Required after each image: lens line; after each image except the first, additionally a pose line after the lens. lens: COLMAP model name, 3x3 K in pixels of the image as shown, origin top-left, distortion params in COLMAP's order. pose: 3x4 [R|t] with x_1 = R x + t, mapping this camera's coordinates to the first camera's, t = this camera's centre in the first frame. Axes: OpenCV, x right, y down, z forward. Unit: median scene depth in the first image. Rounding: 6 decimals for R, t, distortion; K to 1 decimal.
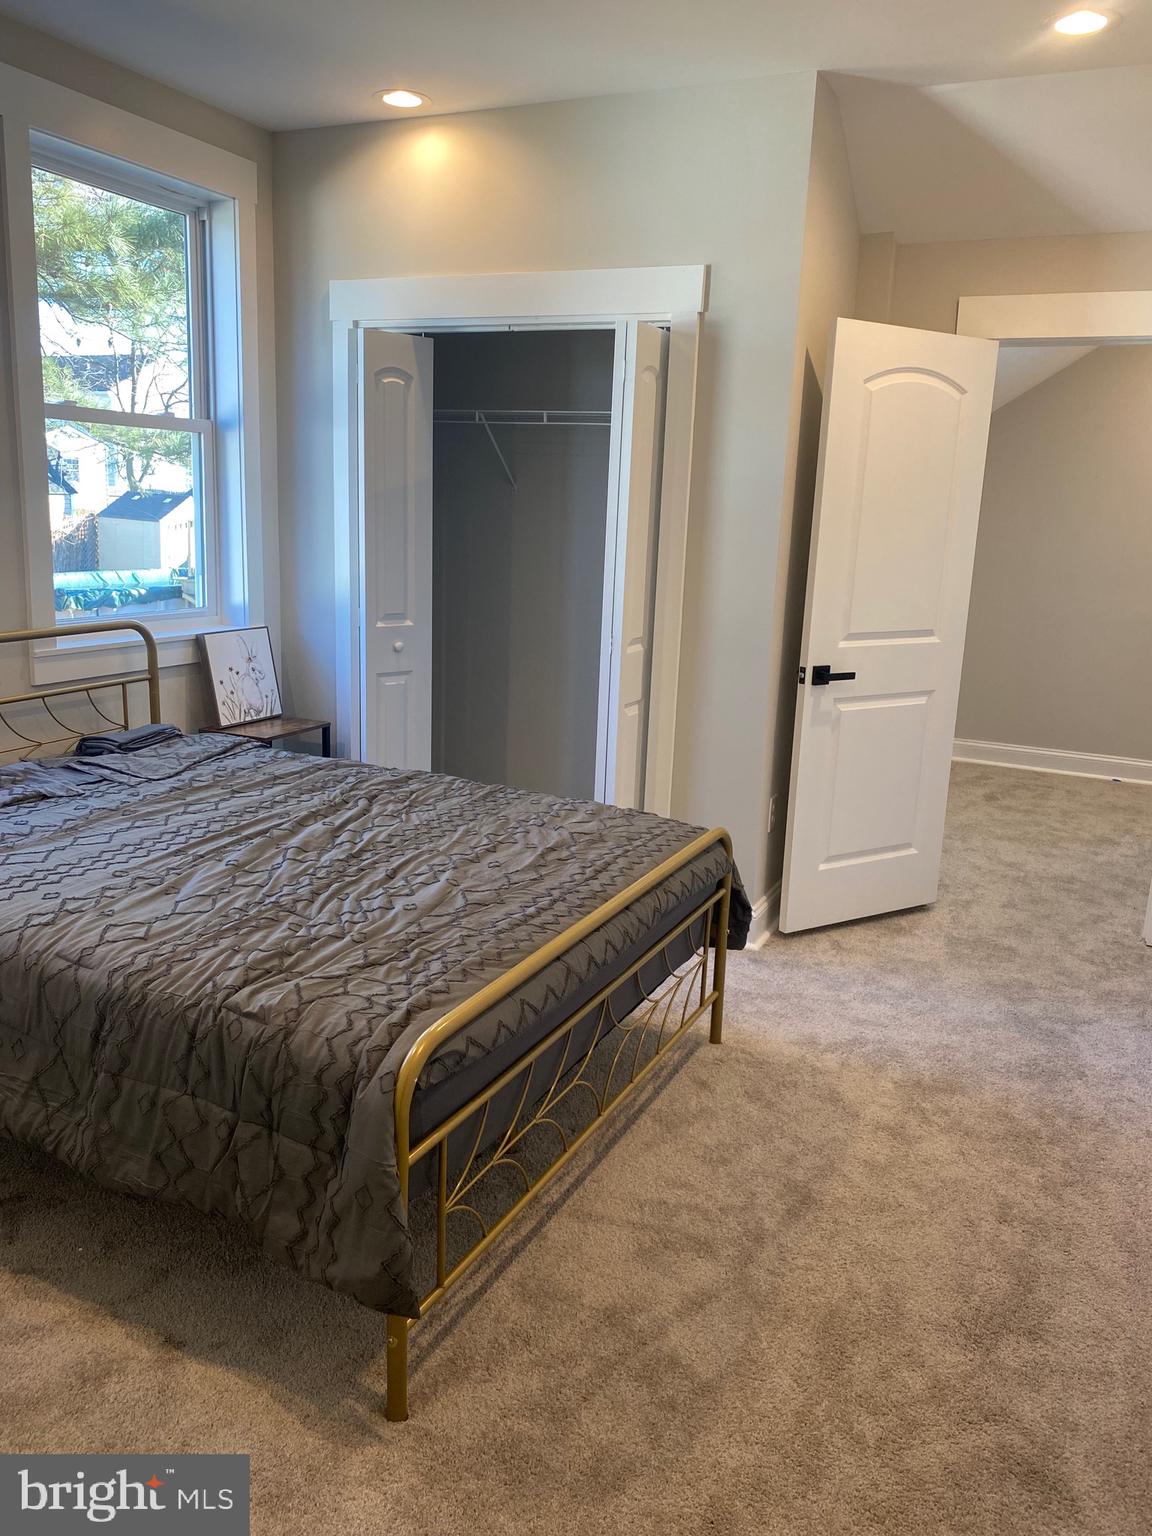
lens RADIAL K [[1188.5, 0, 576.0], [0, 1188.5, 768.0], [0, 0, 1]] dist [0.043910, -0.014721]
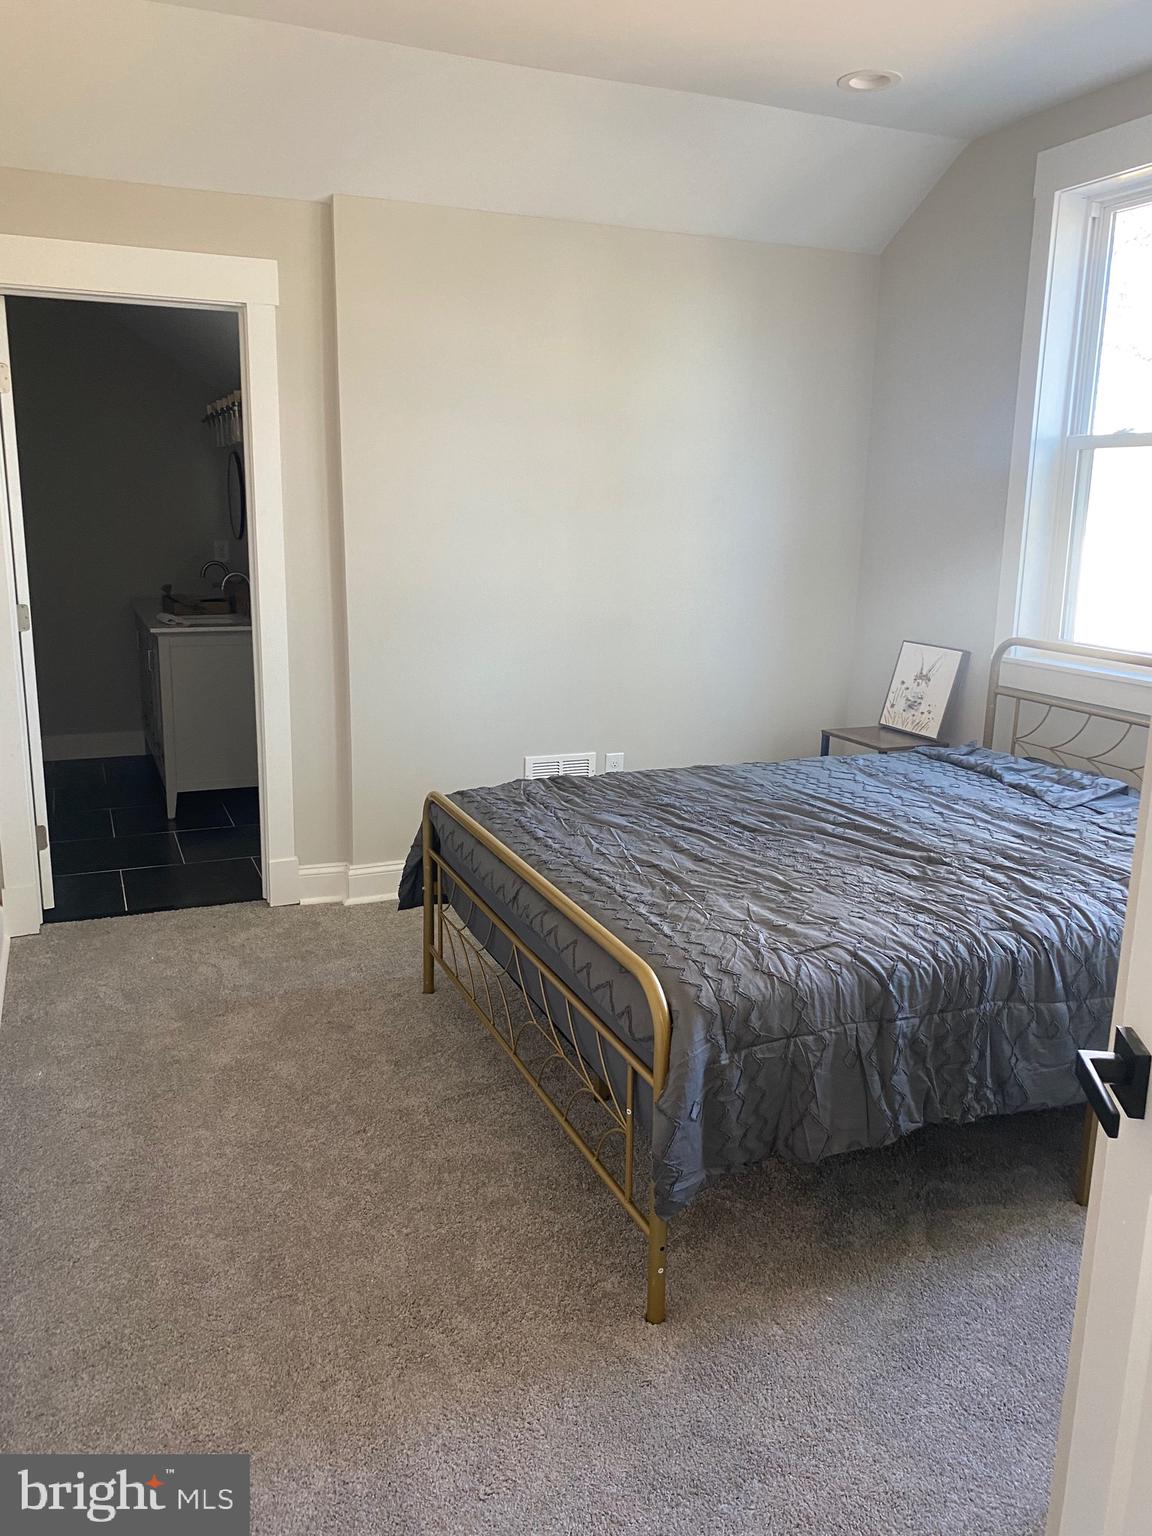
lens RADIAL K [[1188.5, 0, 576.0], [0, 1188.5, 768.0], [0, 0, 1]] dist [0.043910, -0.014721]
pose [[-0.671531, 0.109818, -0.732794, 0.646149], [-0.208156, 0.921173, 0.328803, -0.275271], [0.711138, 0.373337, -0.595737, 1.373942]]
